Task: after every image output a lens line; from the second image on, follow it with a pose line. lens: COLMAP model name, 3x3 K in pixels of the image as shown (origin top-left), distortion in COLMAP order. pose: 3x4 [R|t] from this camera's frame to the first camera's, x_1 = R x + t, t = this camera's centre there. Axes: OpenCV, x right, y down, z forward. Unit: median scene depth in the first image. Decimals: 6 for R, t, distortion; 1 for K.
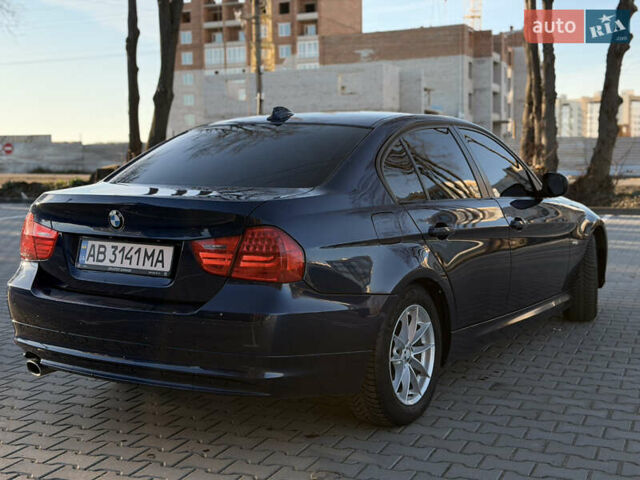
lens RADIAL K [[885.2, 0, 320.0], [0, 885.2, 240.0], [0, 0, 1]] dist [0.185335, -0.328998]
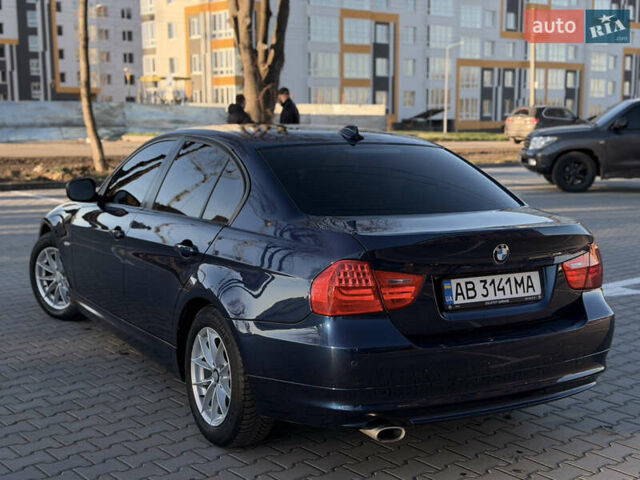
lens RADIAL K [[887.2, 0, 320.0], [0, 887.2, 240.0], [0, 0, 1]] dist [0.186454, -0.371583]
pose [[0.445587, -0.110729, 0.888365, -1.067978], [0.071565, 0.993551, 0.087945, -0.123985], [-0.892374, 0.024389, 0.450637, 0.640795]]
